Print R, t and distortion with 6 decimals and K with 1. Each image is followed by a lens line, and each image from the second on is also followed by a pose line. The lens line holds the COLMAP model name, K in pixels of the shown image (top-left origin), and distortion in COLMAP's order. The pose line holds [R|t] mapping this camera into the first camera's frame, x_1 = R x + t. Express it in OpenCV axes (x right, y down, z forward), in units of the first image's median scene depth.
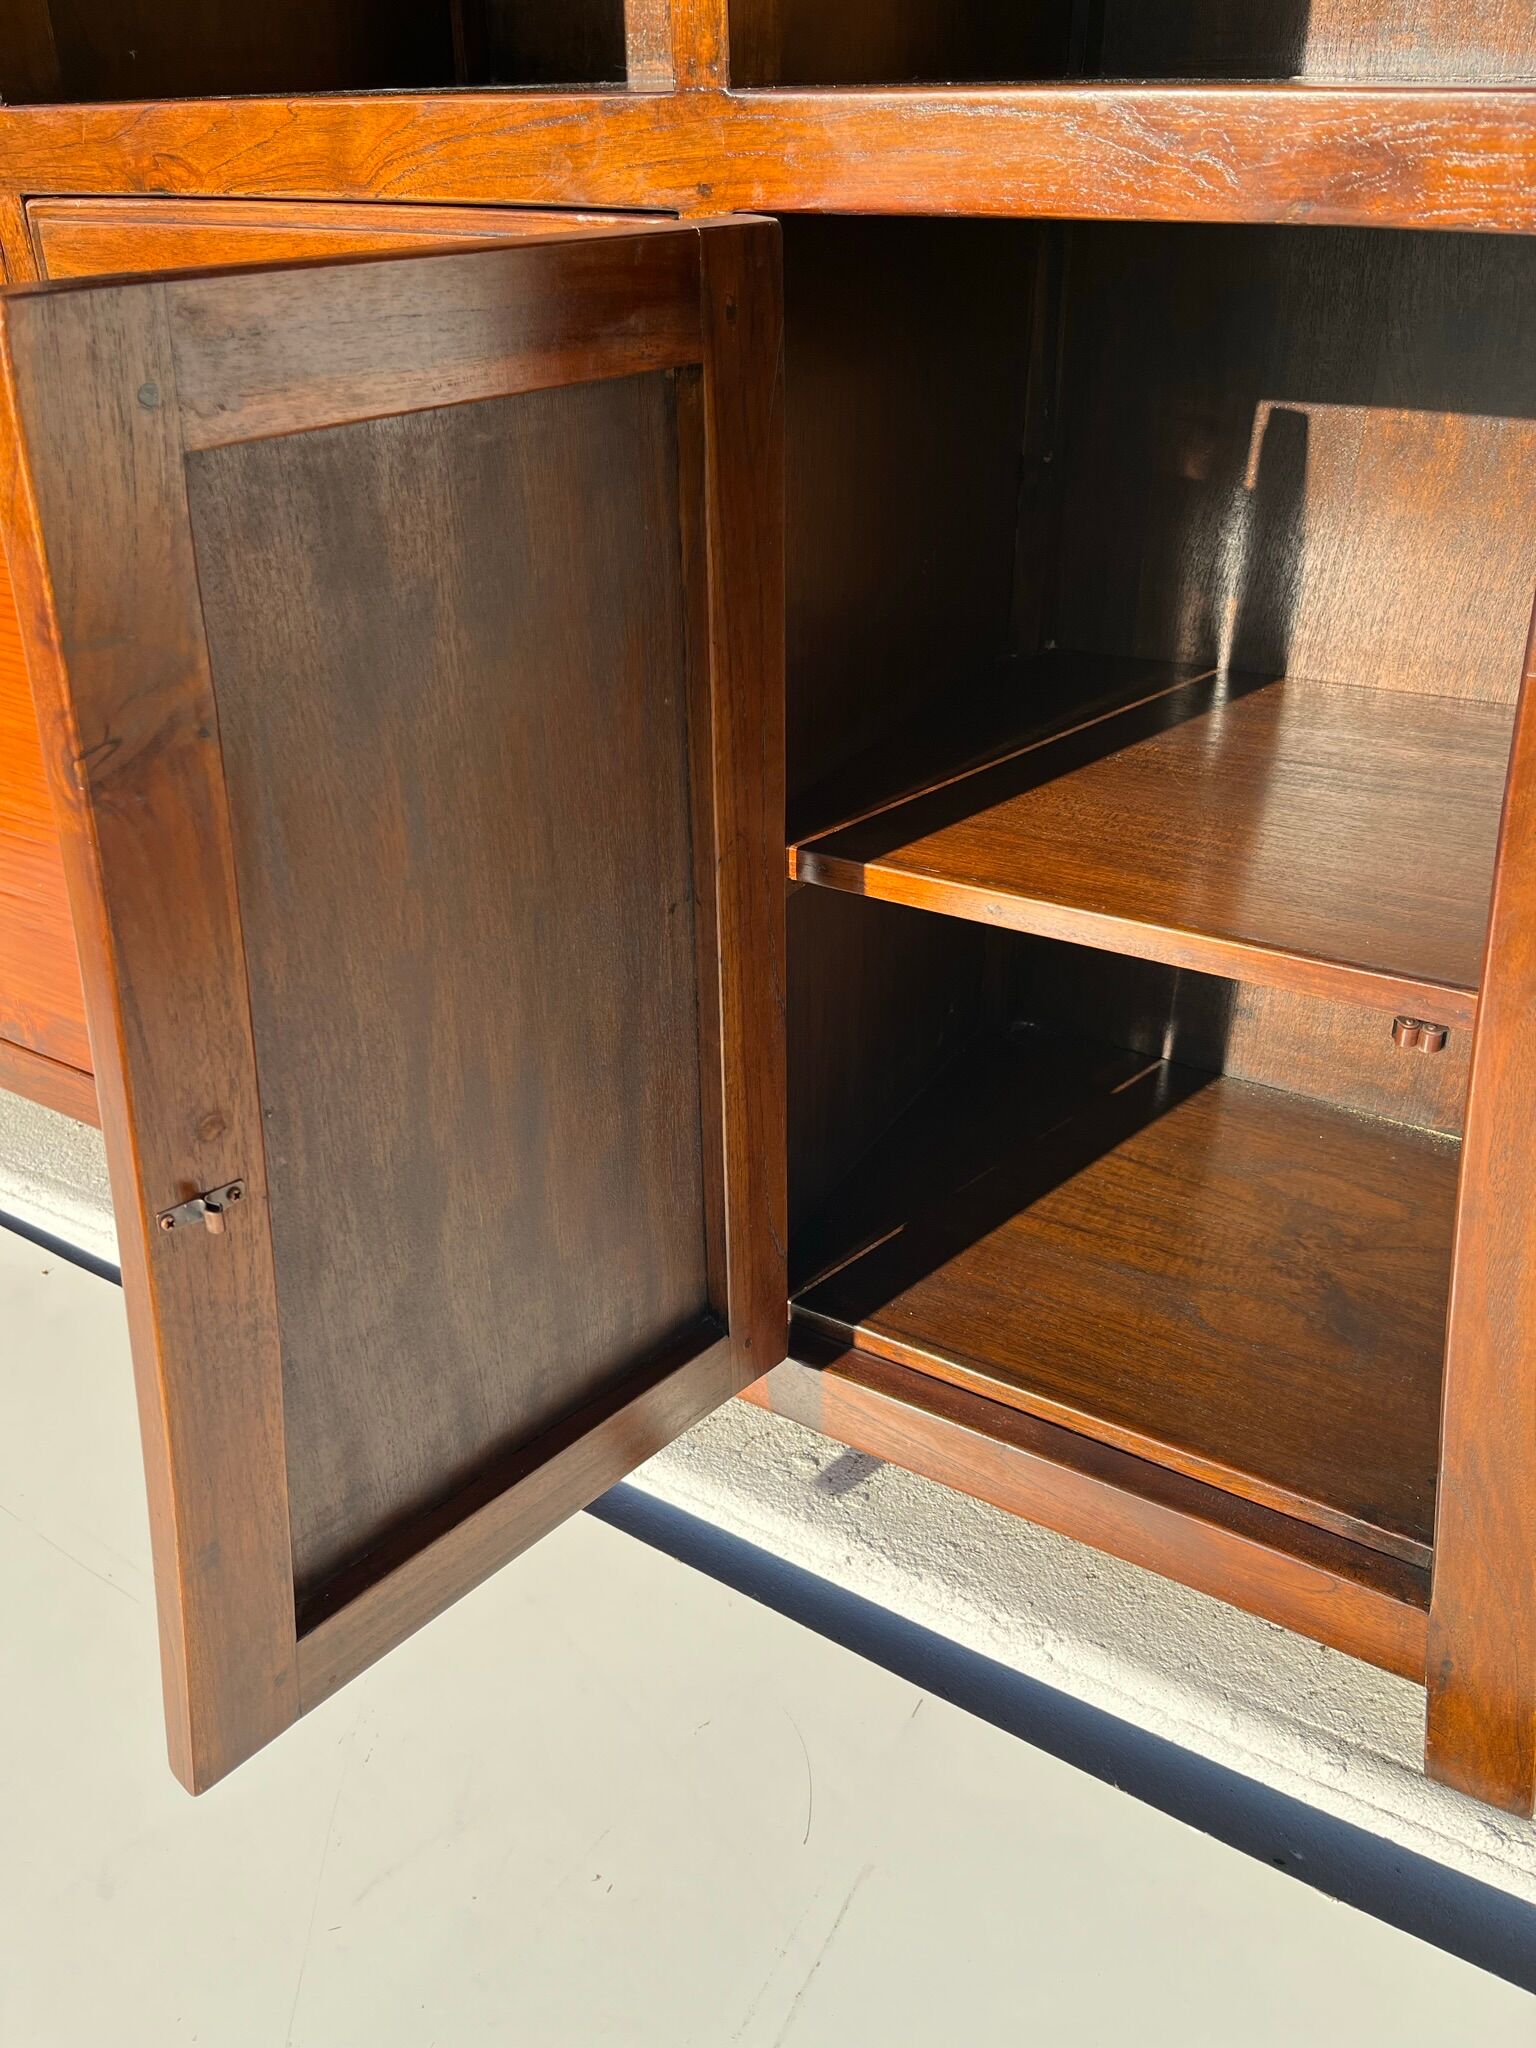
lens RADIAL K [[1553.7, 0, 762.6], [0, 1553.7, 1024.3], [0, 0, 1]] dist [0.075930, -0.108395]
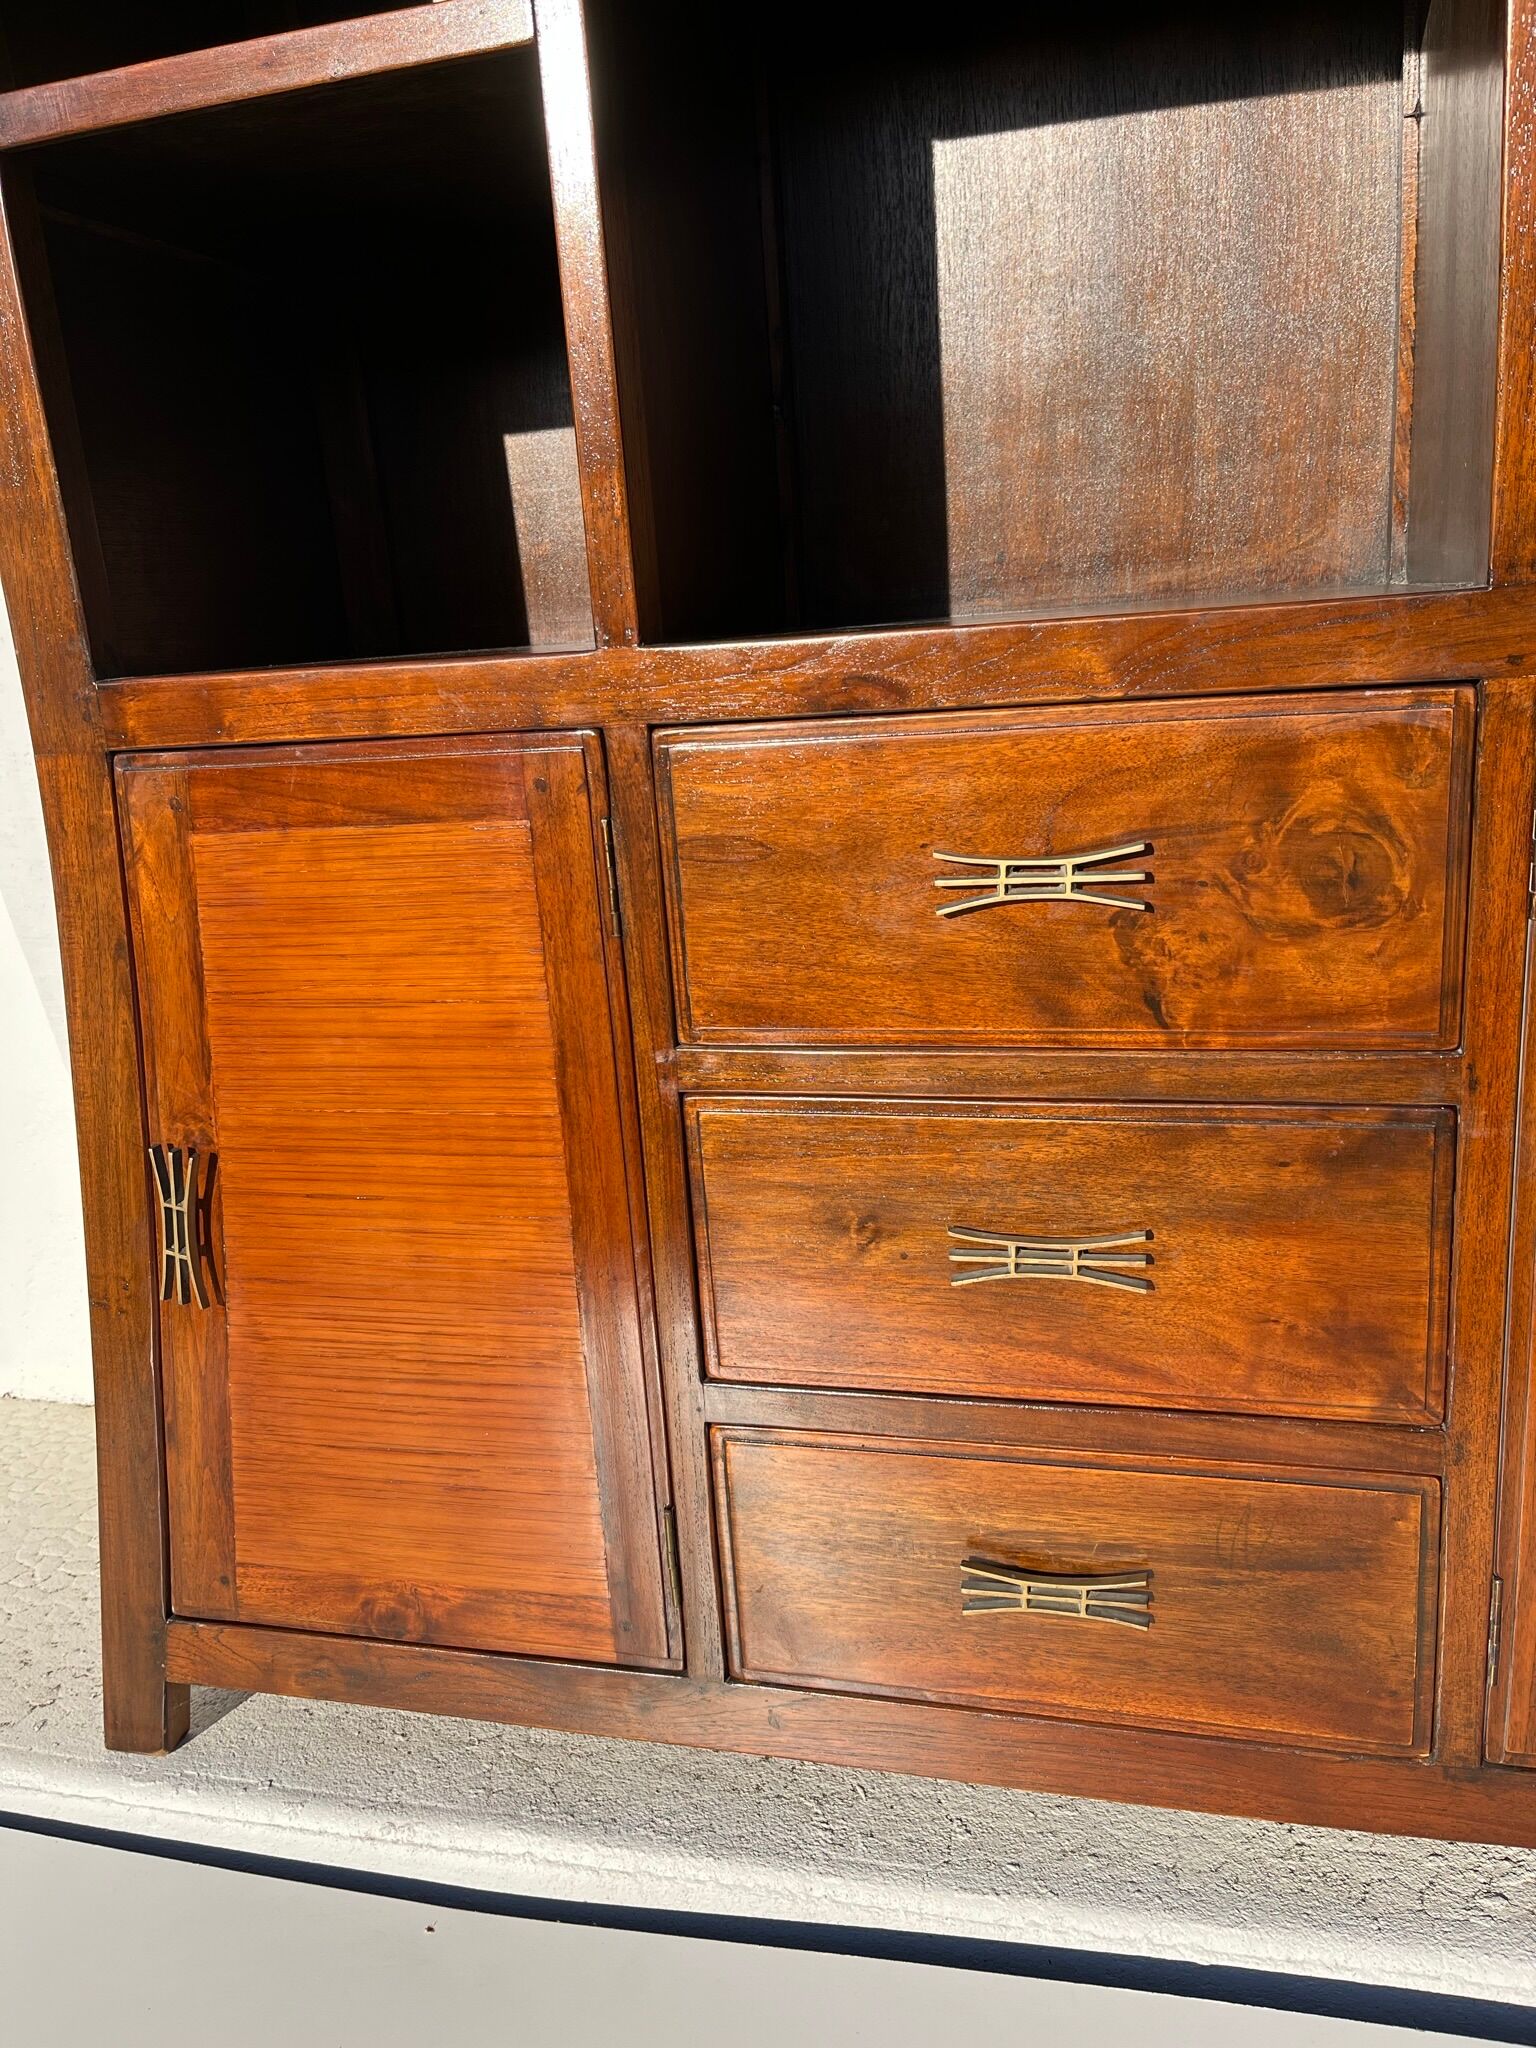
lens RADIAL K [[1545.2, 0, 758.6], [0, 1545.2, 1027.8], [0, 0, 1]] dist [0.050057, -0.056538]
pose [[0.958653, -0.121325, 0.257419, -0.745909], [0.191889, 0.943576, -0.269894, -0.056456], [-0.210150, 0.308131, 0.927843, 0.107285]]
